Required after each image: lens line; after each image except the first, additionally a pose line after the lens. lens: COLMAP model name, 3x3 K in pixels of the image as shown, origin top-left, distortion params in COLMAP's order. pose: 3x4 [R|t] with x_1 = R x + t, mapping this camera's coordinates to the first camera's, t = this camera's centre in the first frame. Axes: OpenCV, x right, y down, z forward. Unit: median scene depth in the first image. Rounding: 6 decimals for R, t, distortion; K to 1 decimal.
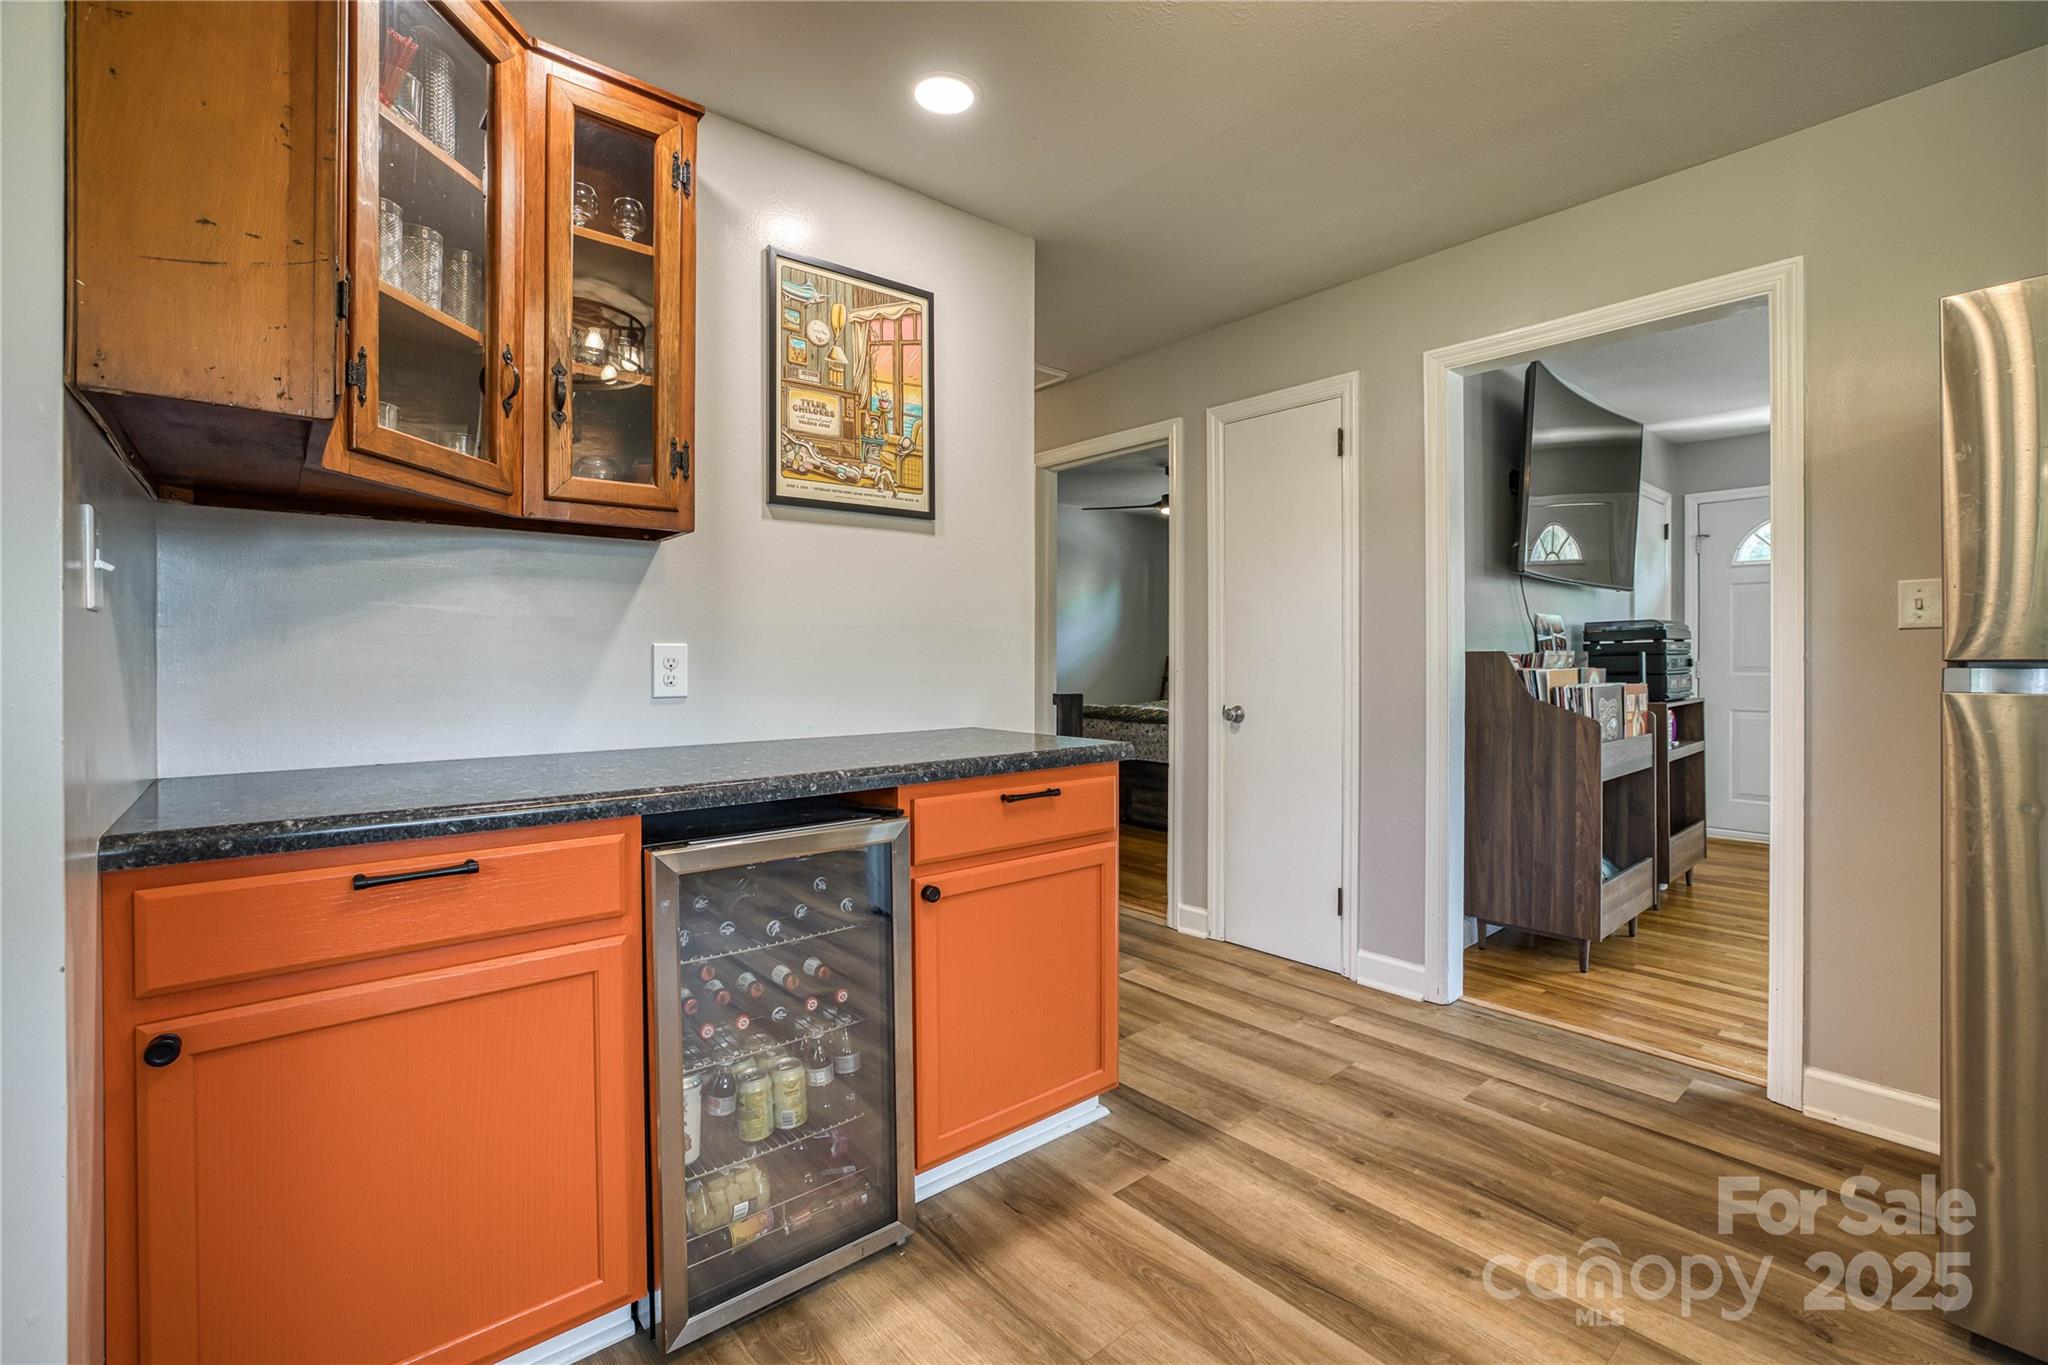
lens RADIAL K [[880.5, 0, 1030.1], [0, 880.5, 658.1], [0, 0, 1]] dist [-0.049098, 0.017671]
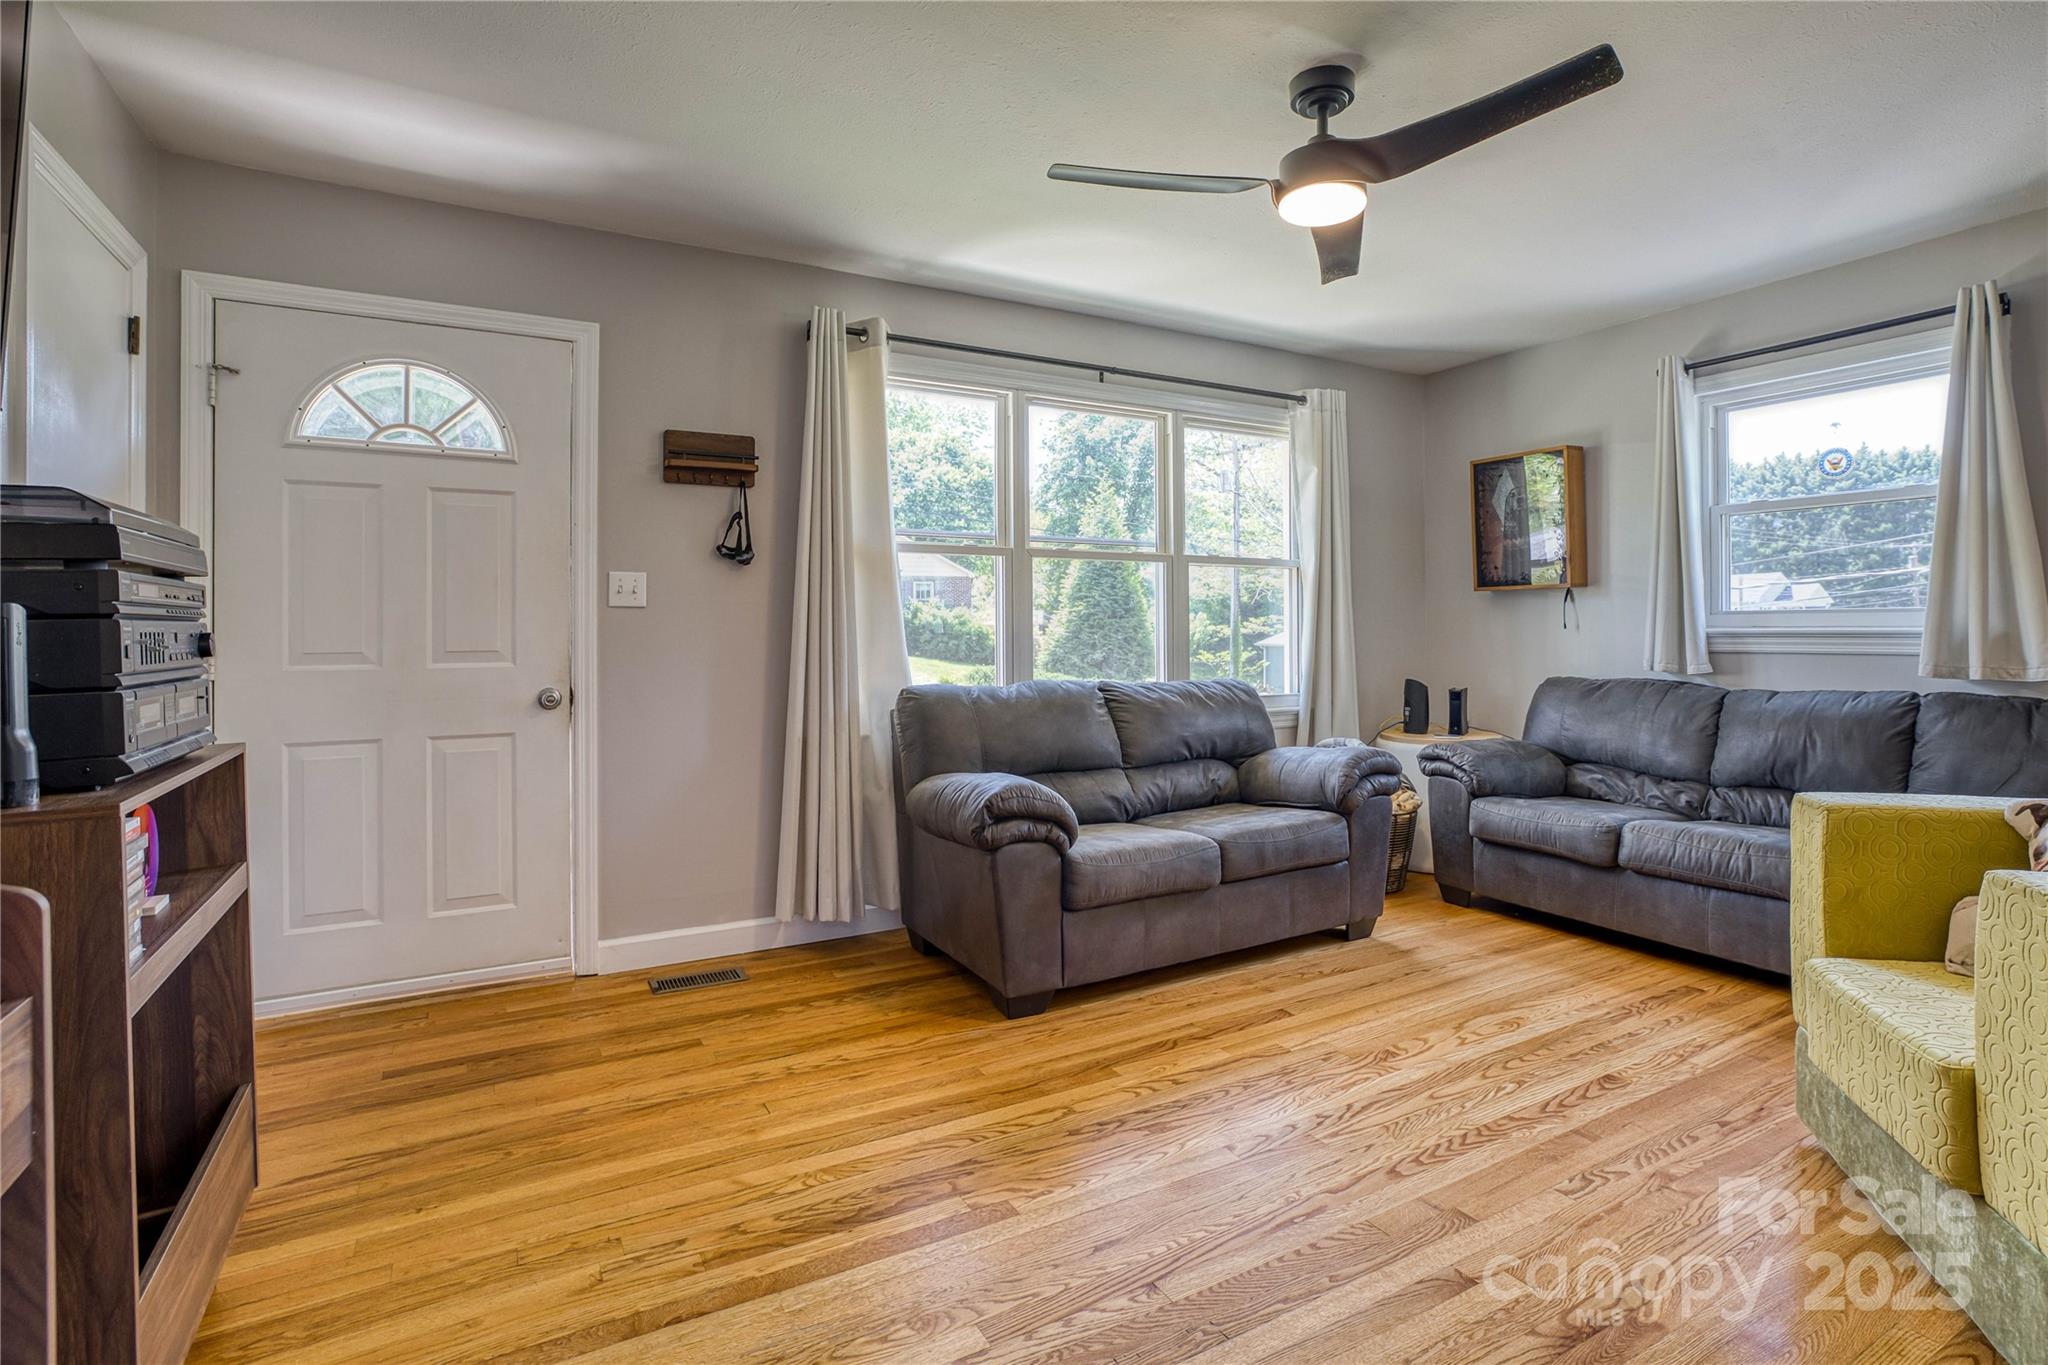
lens RADIAL K [[973.7, 0, 1024.0], [0, 973.7, 634.0], [0, 0, 1]] dist [-0.000291, 0.000020]
pose [[0.200118, 0.002162, 0.979769, 1.093032], [0.006370, 0.999974, -0.003508, 0.009792], [-0.979751, 0.006943, 0.200099, 1.454485]]
